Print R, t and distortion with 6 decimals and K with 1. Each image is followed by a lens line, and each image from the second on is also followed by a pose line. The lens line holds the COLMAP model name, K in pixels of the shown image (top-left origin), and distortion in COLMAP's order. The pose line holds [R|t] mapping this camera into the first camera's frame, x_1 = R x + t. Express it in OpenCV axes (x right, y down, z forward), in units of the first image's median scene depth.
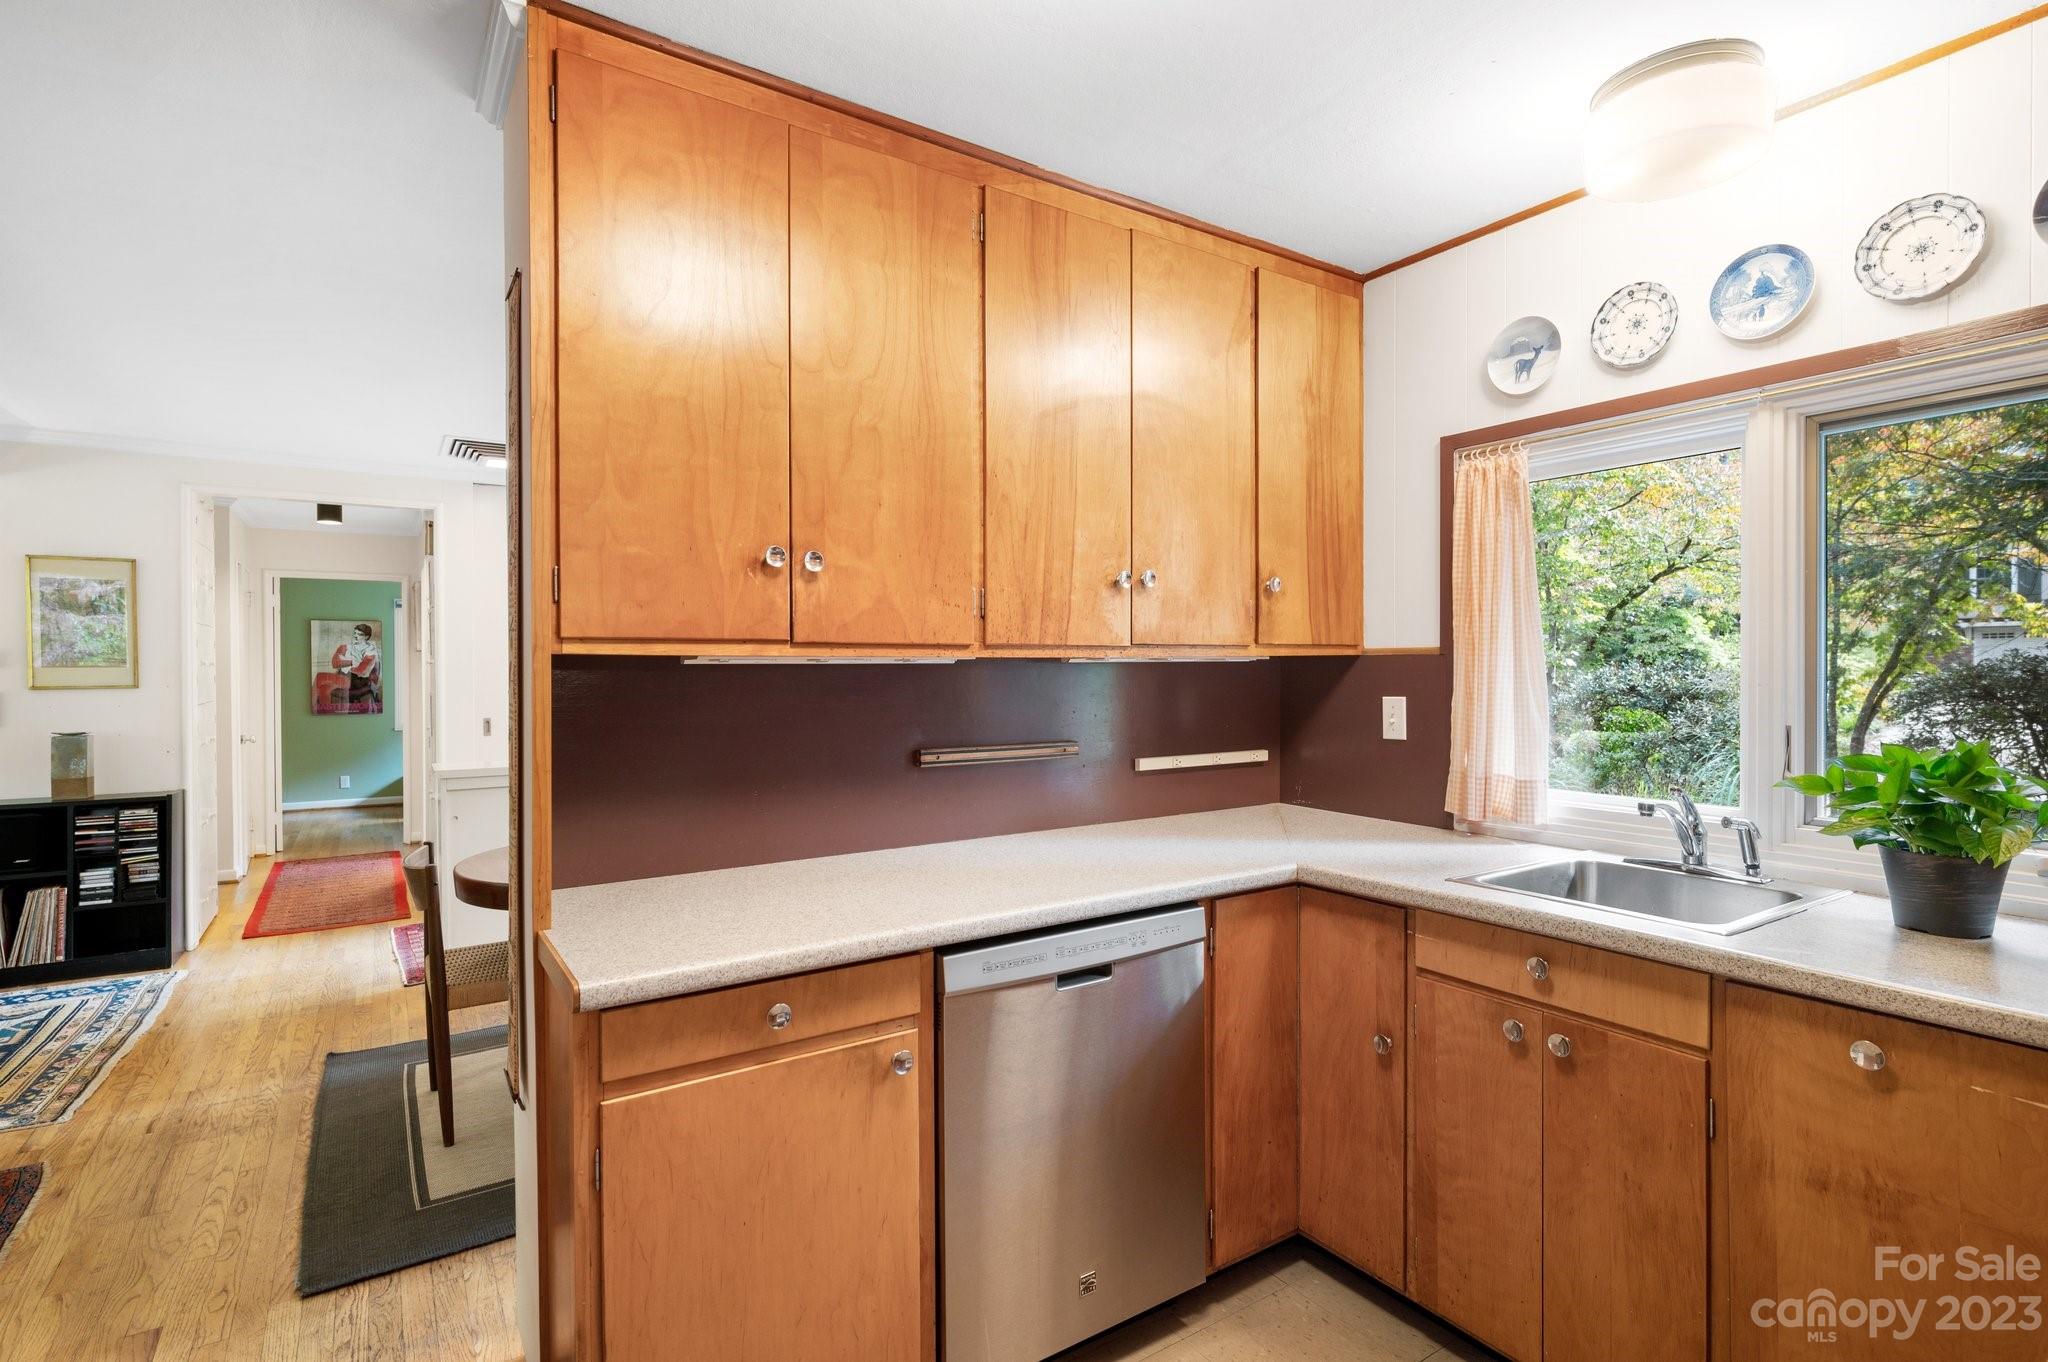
lens RADIAL K [[980.0, 0, 1017.9], [0, 980.0, 675.2], [0, 0, 1]] dist [0.001450, -0.000168]
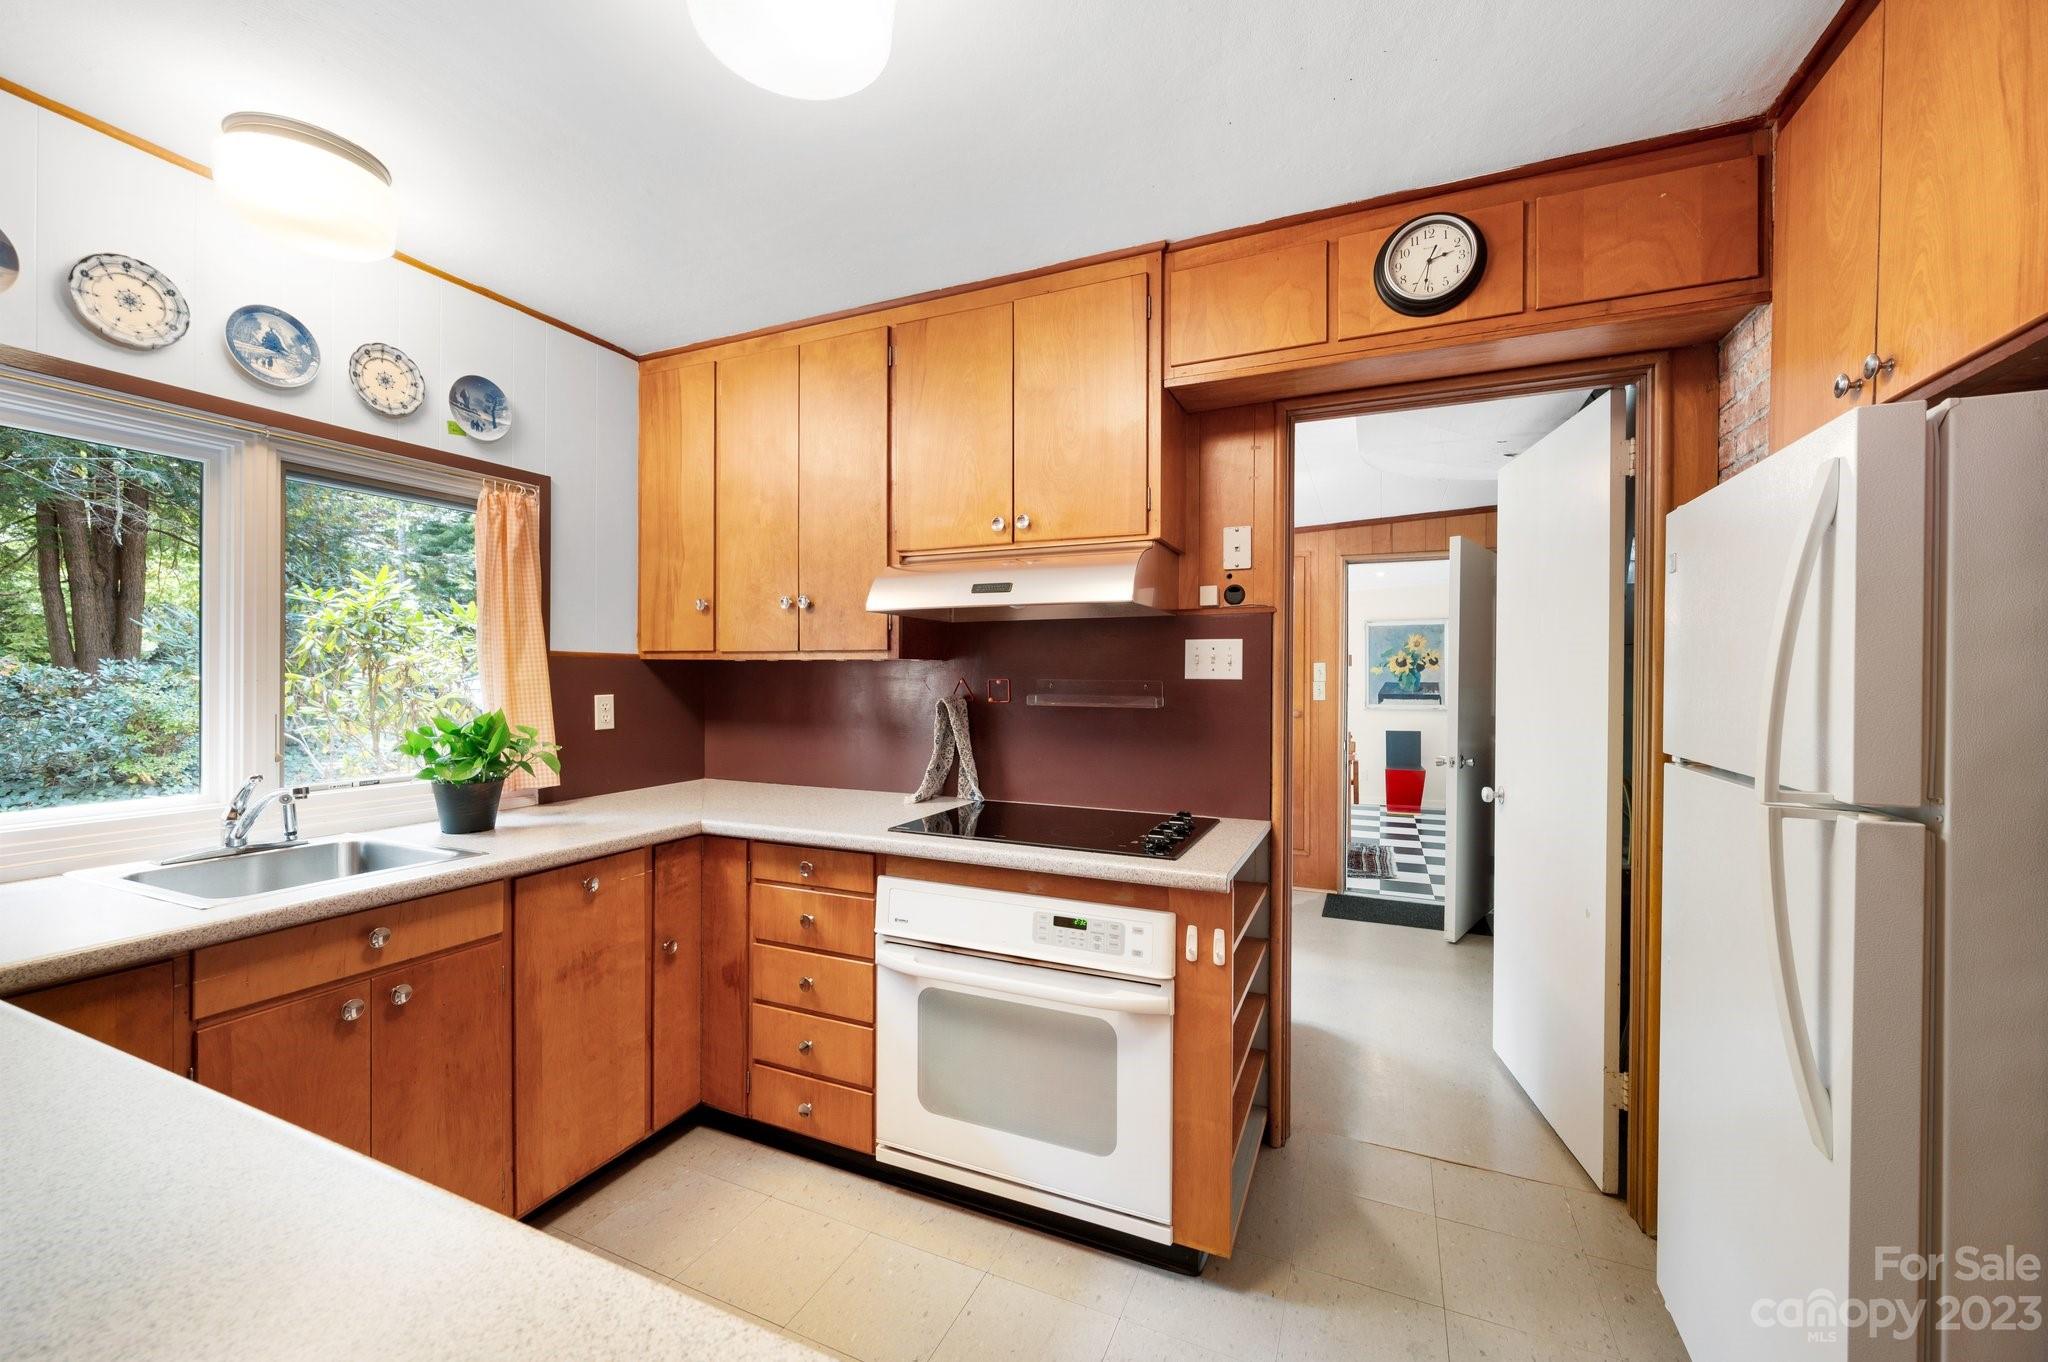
lens RADIAL K [[807.0, 0, 1027.4], [0, 807.0, 677.2], [0, 0, 1]] dist [-0.002116, -0.000682]
pose [[-0.545806, -0.001922, 0.837910, -0.526738], [-0.000785, 0.999998, 0.001783, 0.003440], [-0.837911, 0.000315, -0.545806, 0.745579]]
